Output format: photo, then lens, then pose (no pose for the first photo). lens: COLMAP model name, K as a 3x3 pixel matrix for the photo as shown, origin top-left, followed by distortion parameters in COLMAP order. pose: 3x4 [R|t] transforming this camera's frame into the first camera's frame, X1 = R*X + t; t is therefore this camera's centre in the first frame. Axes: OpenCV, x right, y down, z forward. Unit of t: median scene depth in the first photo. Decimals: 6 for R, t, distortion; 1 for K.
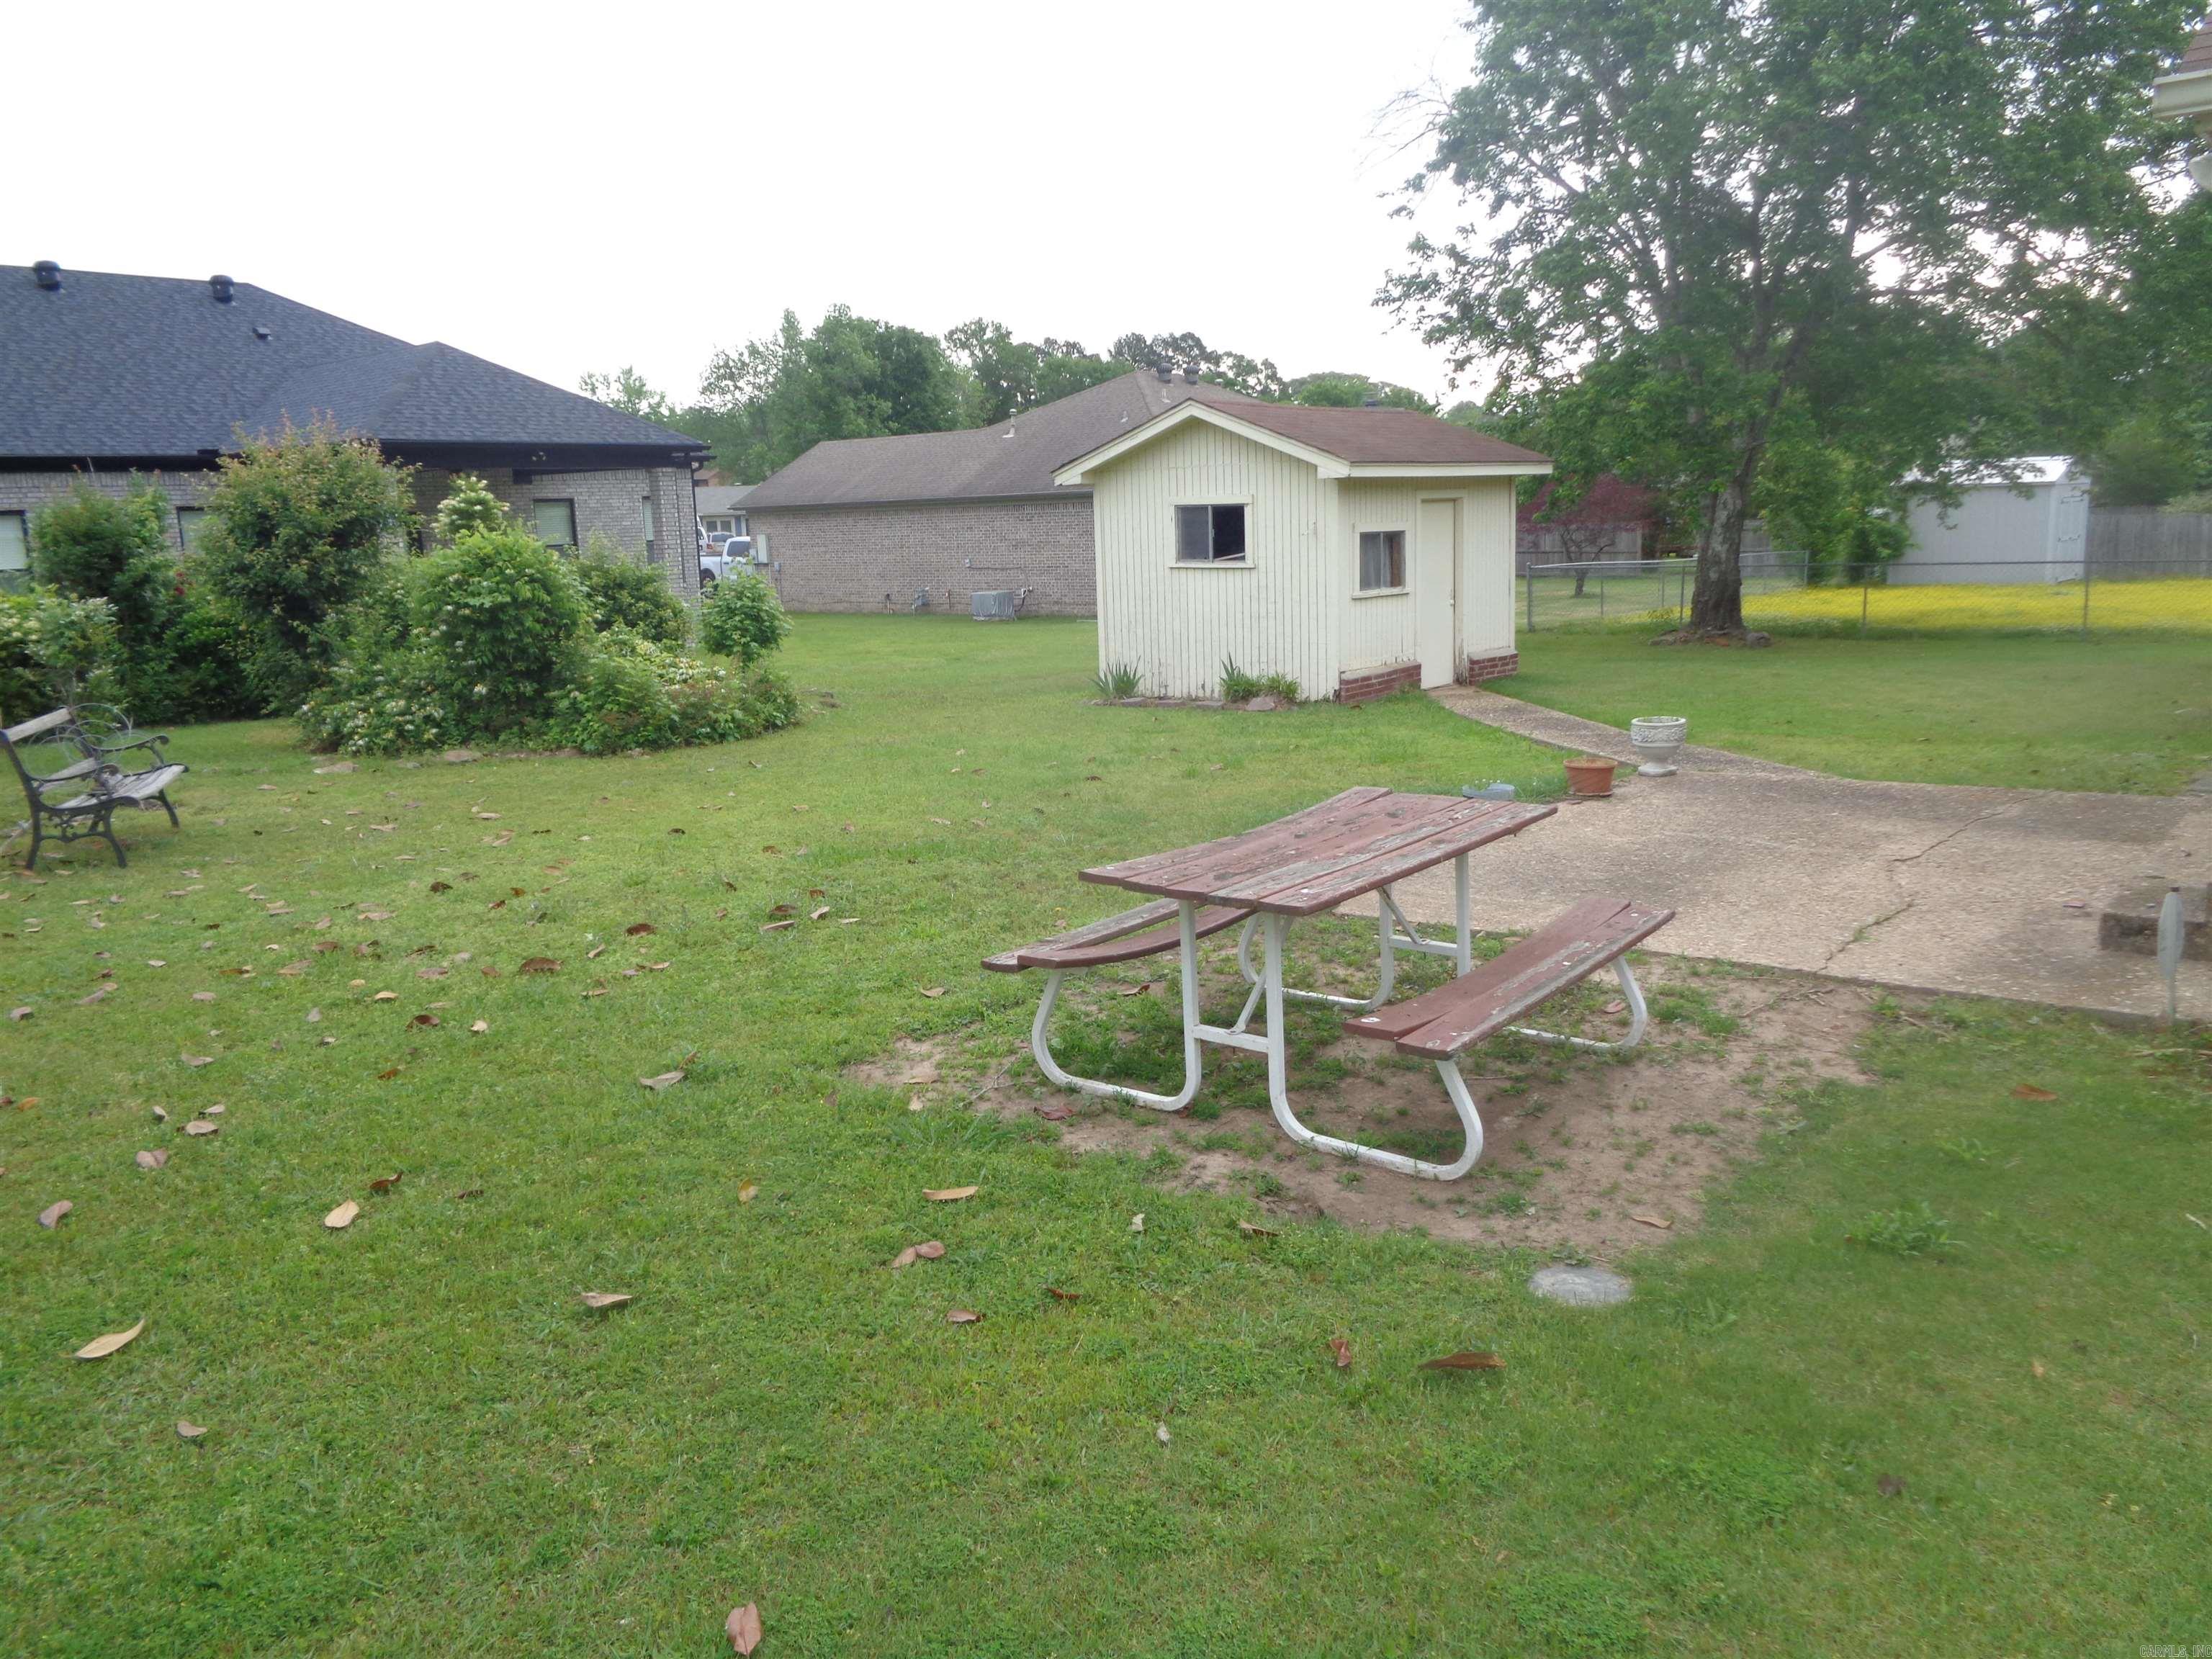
lens RADIAL K [[1688.9, 0, 1117.6], [0, 1688.9, 826.9], [0, 0, 1]] dist [-0.018152, 0.020142]
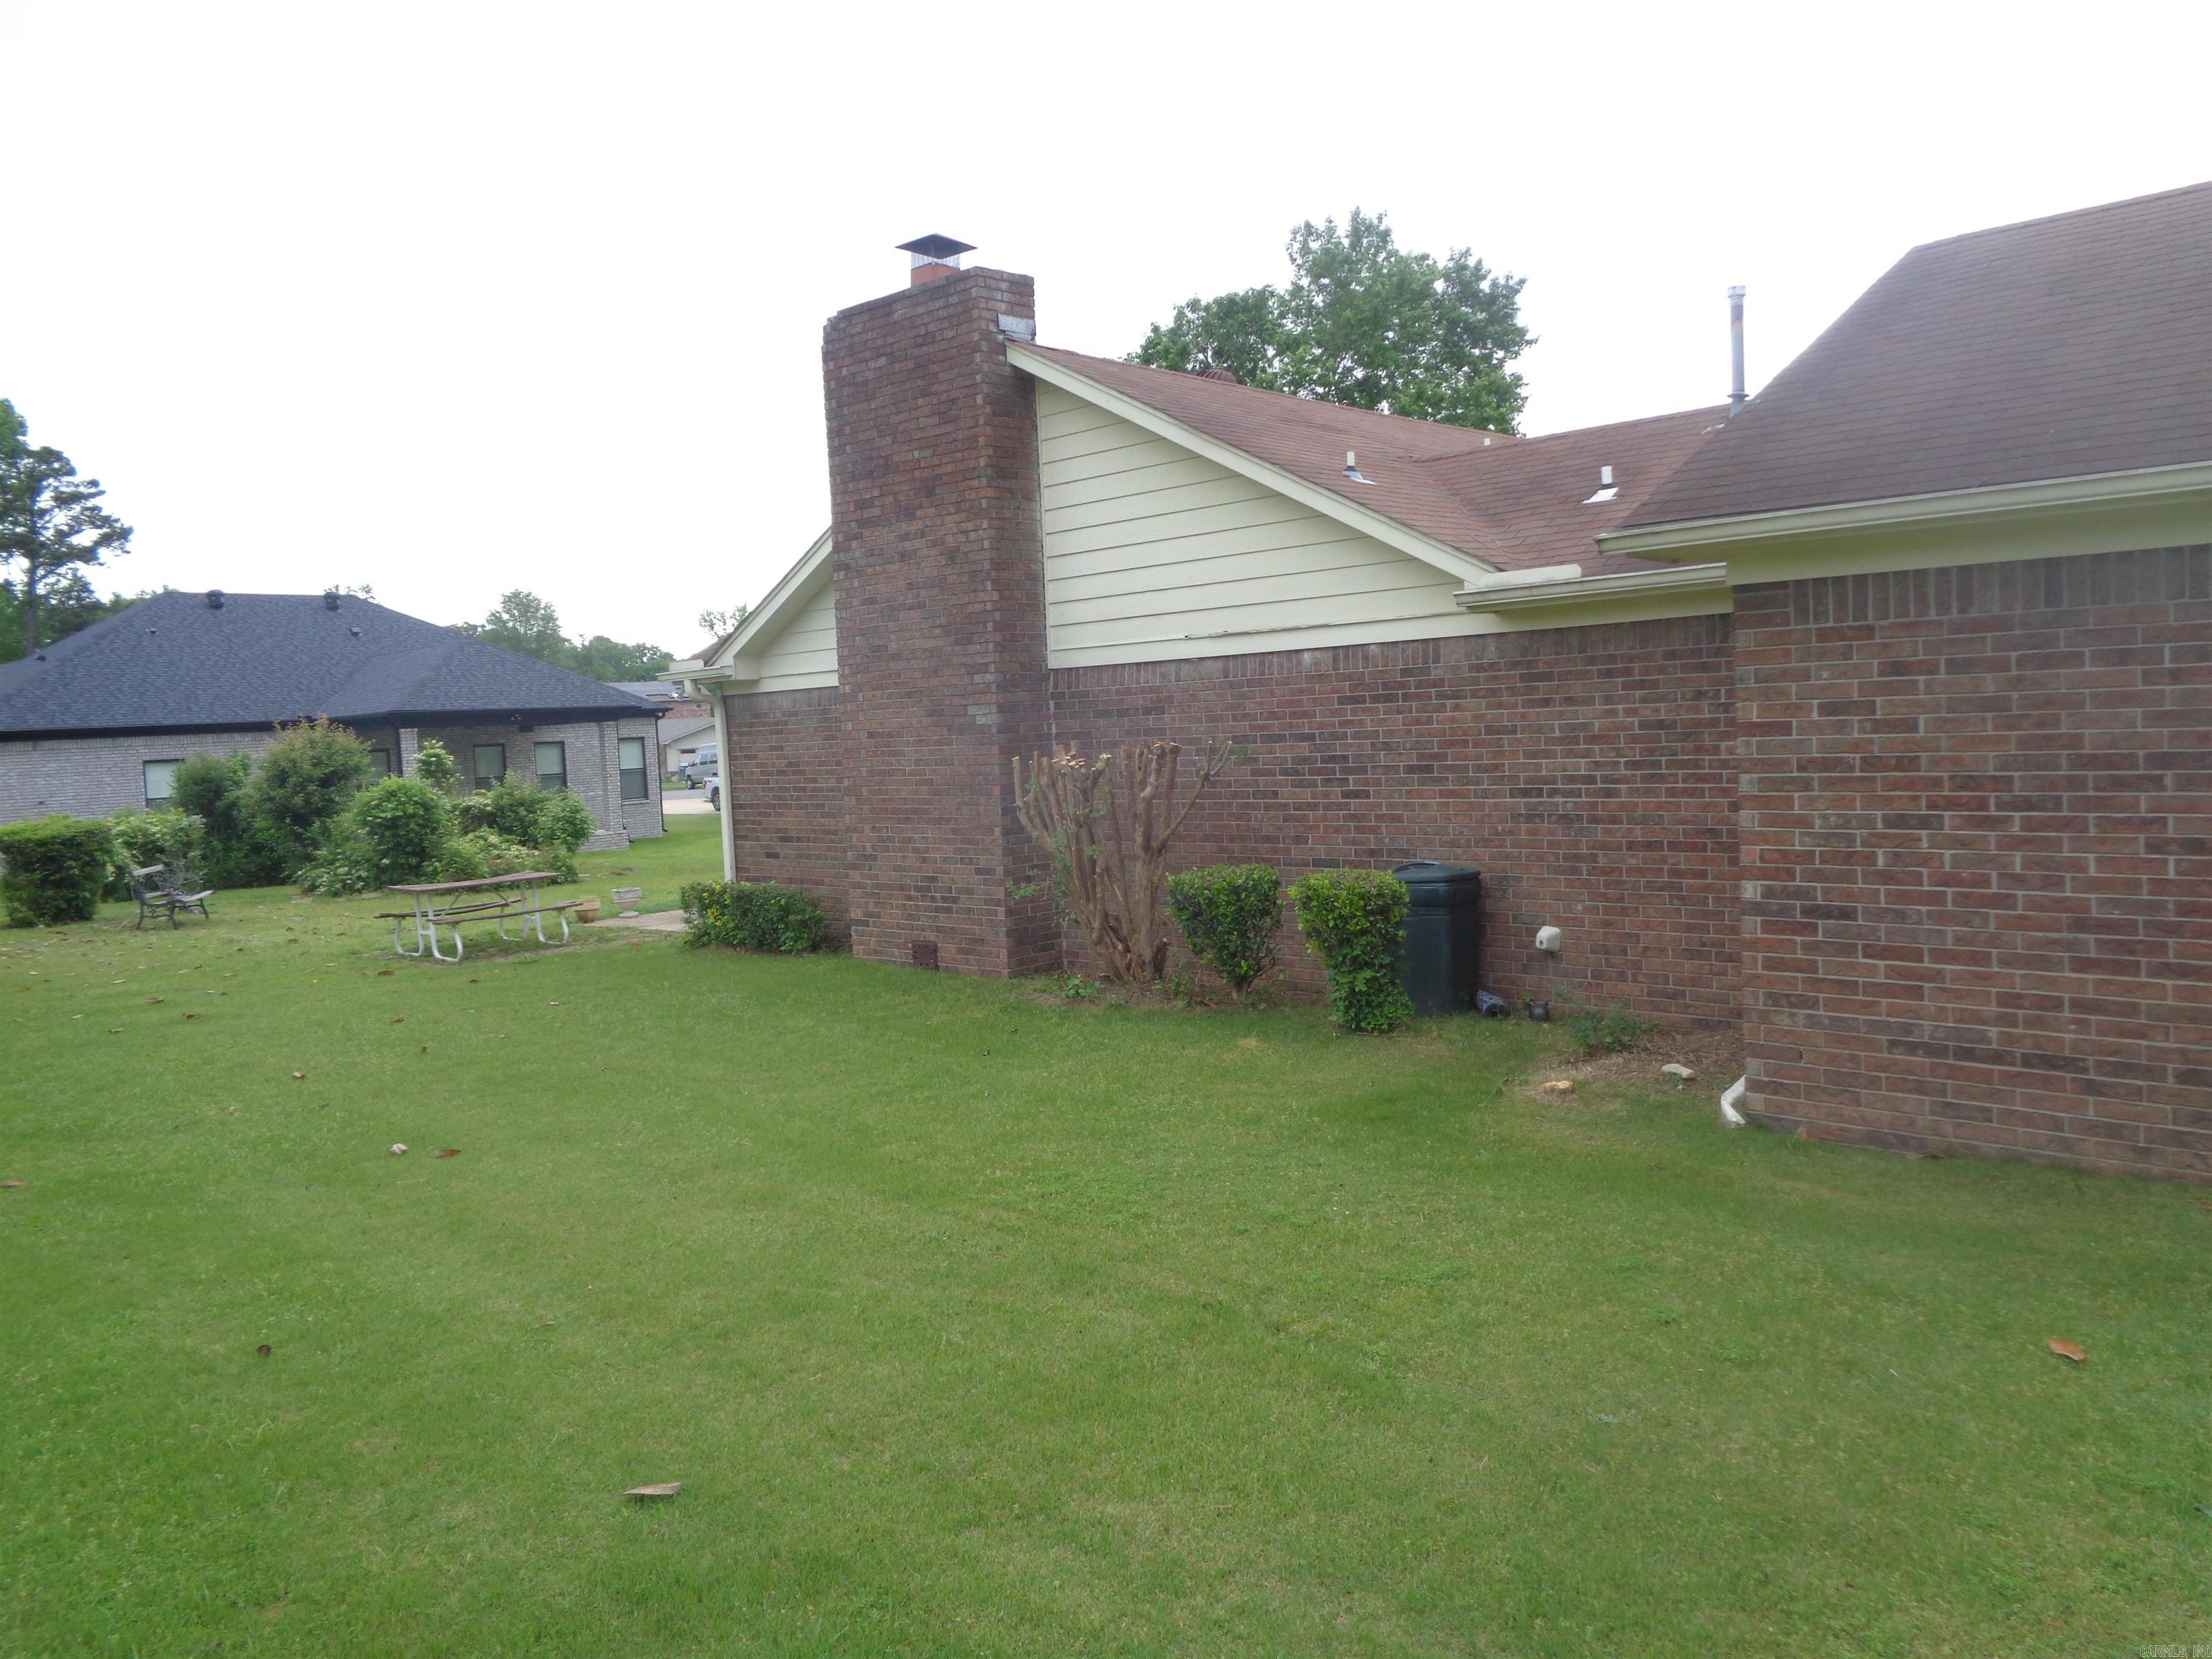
lens RADIAL K [[1688.9, 0, 1123.5], [0, 1688.9, 827.2], [0, 0, 1]] dist [-0.018152, 0.020142]
pose [[0.996550, -0.010169, -0.082364, 0.584956], [0.000112, 0.992629, -0.121196, 0.106265], [0.082989, 0.120769, 0.989206, -0.780532]]
